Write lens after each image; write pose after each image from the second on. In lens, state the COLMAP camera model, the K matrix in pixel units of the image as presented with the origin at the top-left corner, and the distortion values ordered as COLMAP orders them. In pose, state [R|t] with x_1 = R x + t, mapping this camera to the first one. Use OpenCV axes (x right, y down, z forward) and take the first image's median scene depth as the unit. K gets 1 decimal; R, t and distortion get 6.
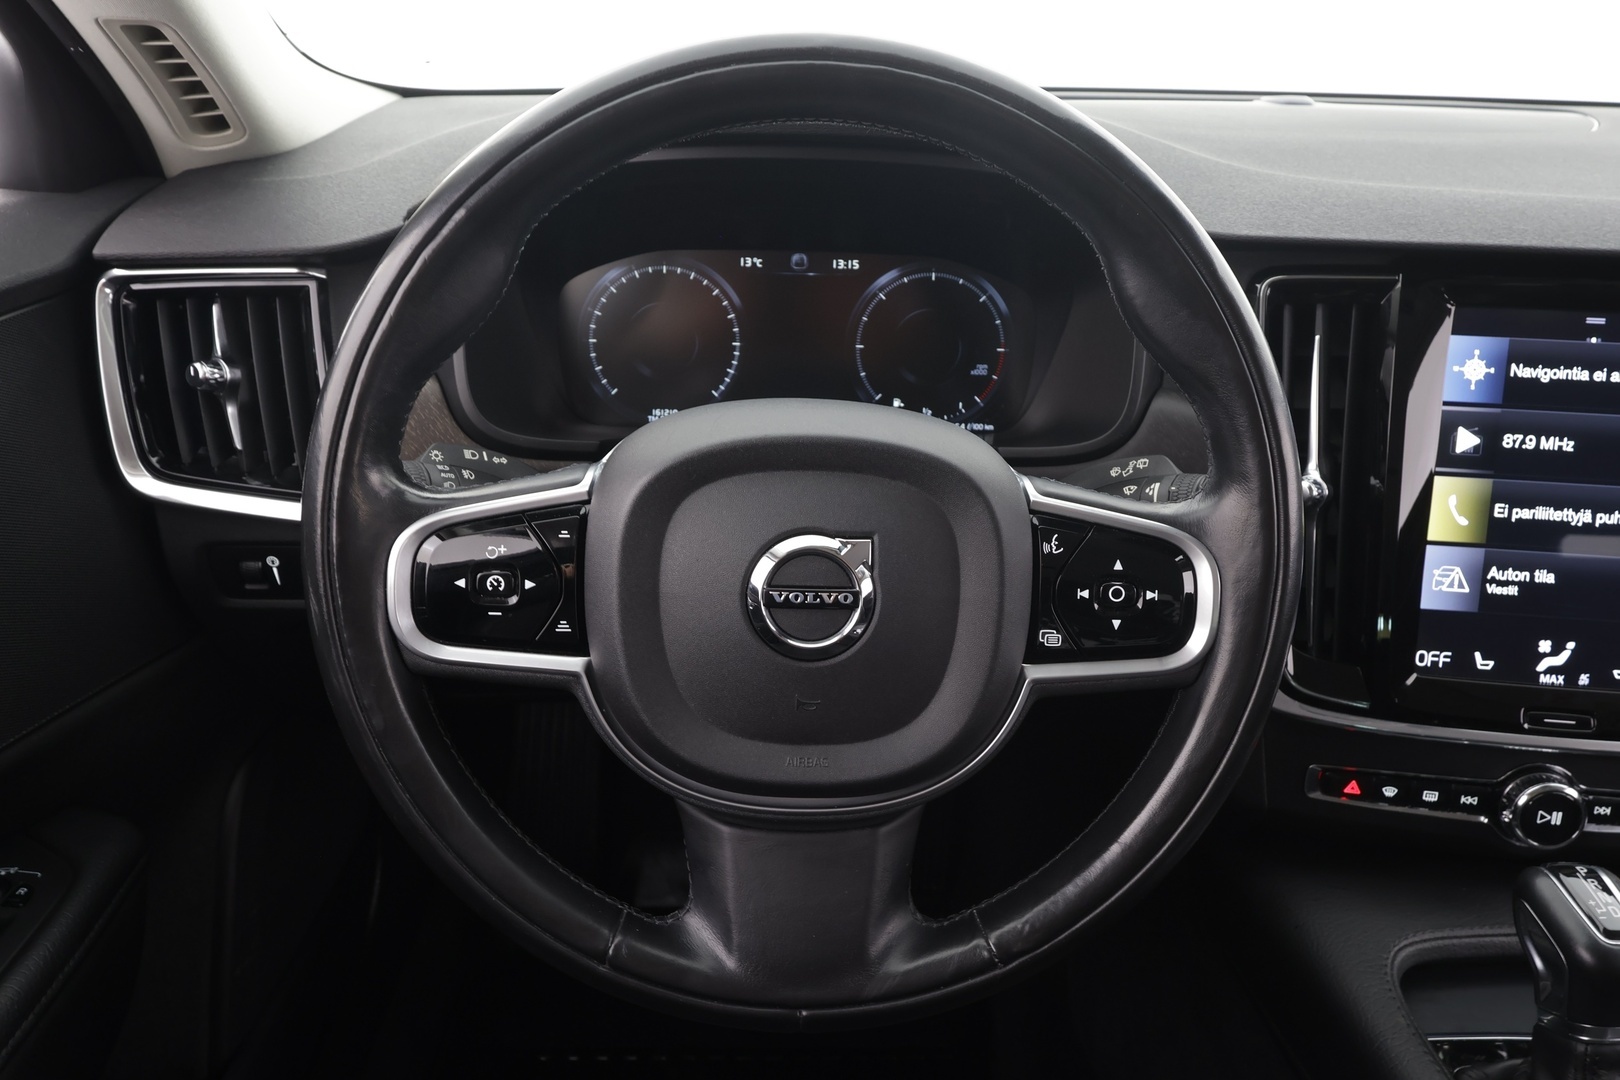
lens RADIAL K [[1109.7, 0, 817.1], [0, 1109.7, 546.6], [0, 0, 1]] dist [0.004284, 0.001783]
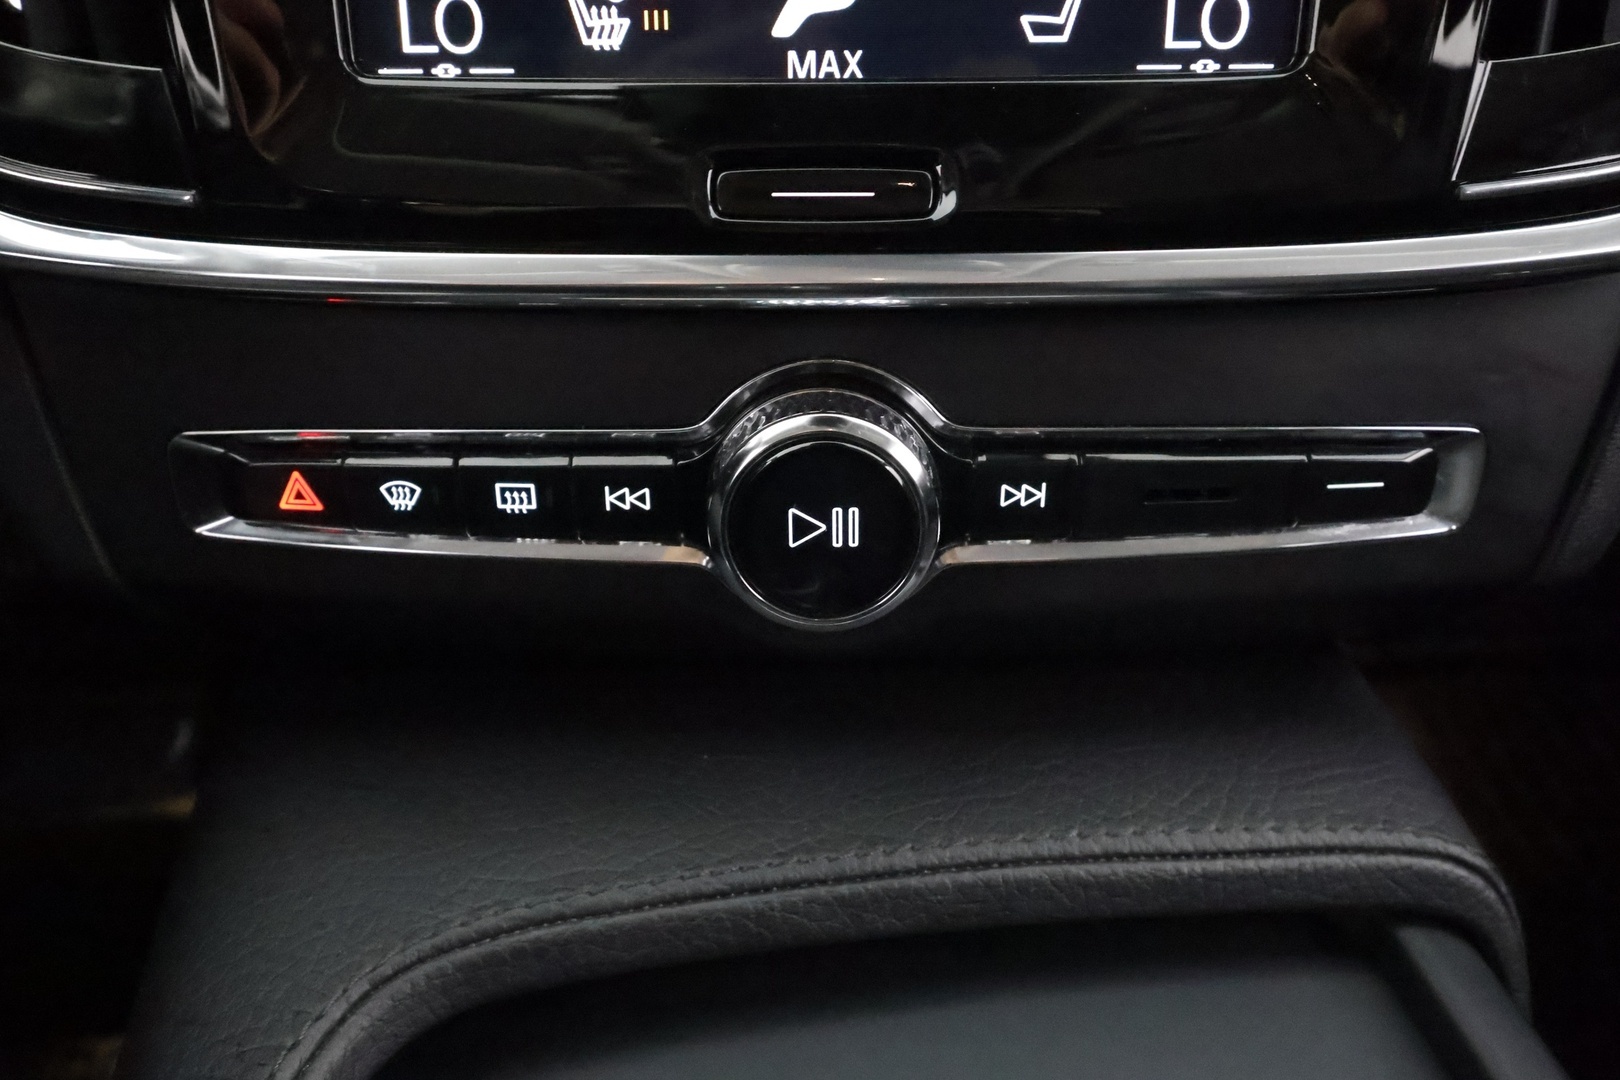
lens RADIAL K [[1153.5, 0, 804.7], [0, 1153.5, 547.1], [0, 0, 1]] dist [-0.006951, -0.001669]
pose [[0.994630, -0.082561, 0.062410, 0.634030], [0.071653, 0.984452, 0.160374, 0.198063], [-0.074680, -0.155041, 0.985081, 0.688752]]
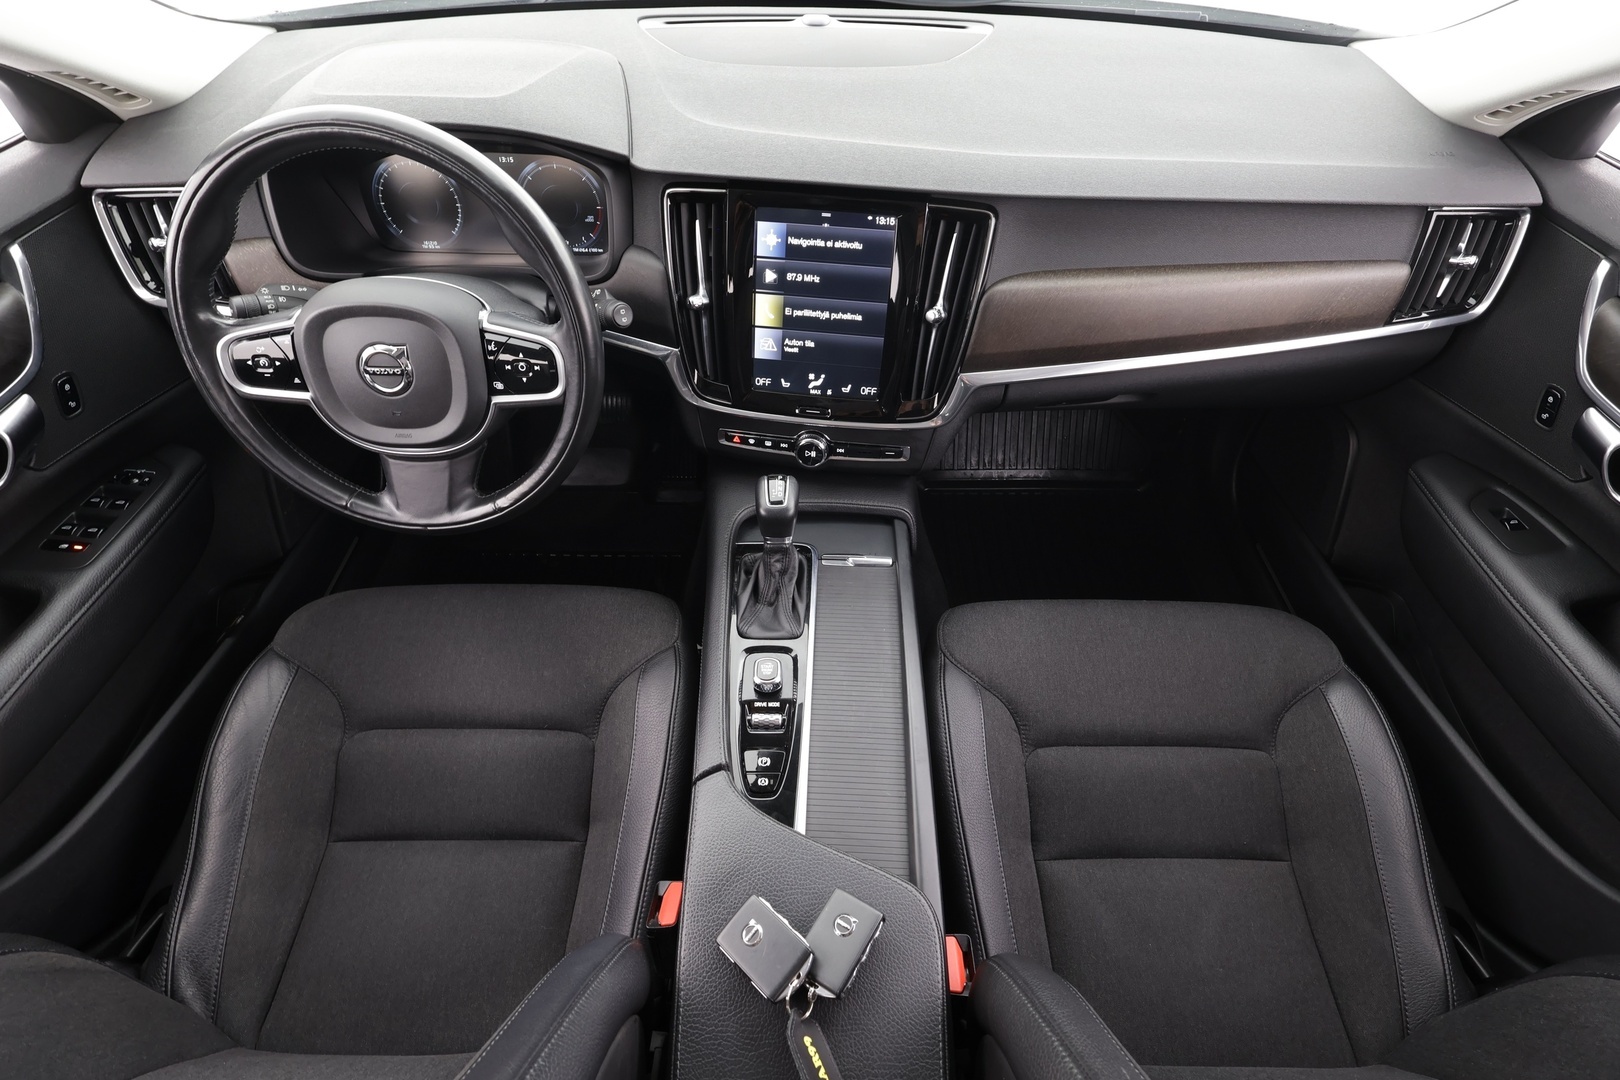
lens RADIAL K [[736.2, 0, 816.6], [0, 736.2, 529.1], [0, 0, 1]] dist [-0.004515, 0.003483]
pose [[0.999482, 0.012081, -0.029836, 0.718072], [-0.000108, 0.928146, 0.372215, -0.168267], [0.032189, -0.372019, 0.927667, -0.434198]]
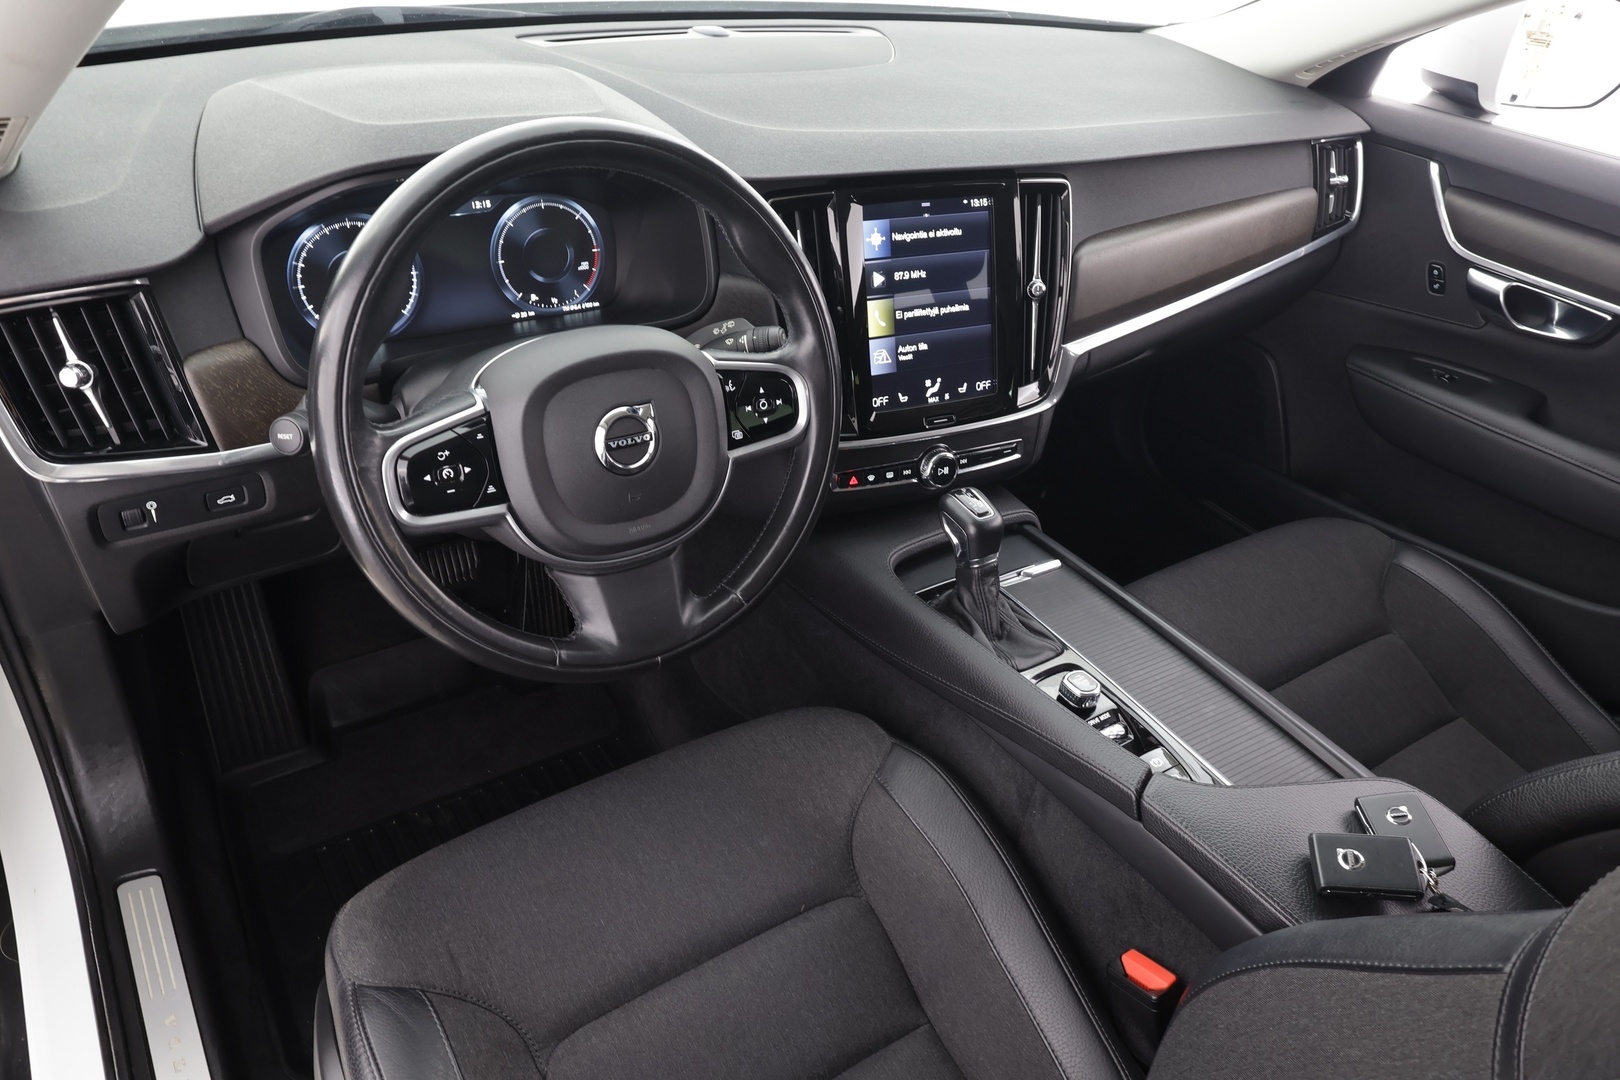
lens RADIAL K [[1109.7, 0, 796.7], [0, 1109.7, 534.9], [0, 0, 1]] dist [0.004284, 0.001783]
pose [[0.847556, -0.256905, 0.464380, -0.477514], [0.169979, 0.960336, 0.221046, -0.118049], [-0.502749, -0.108414, 0.857607, -0.532144]]
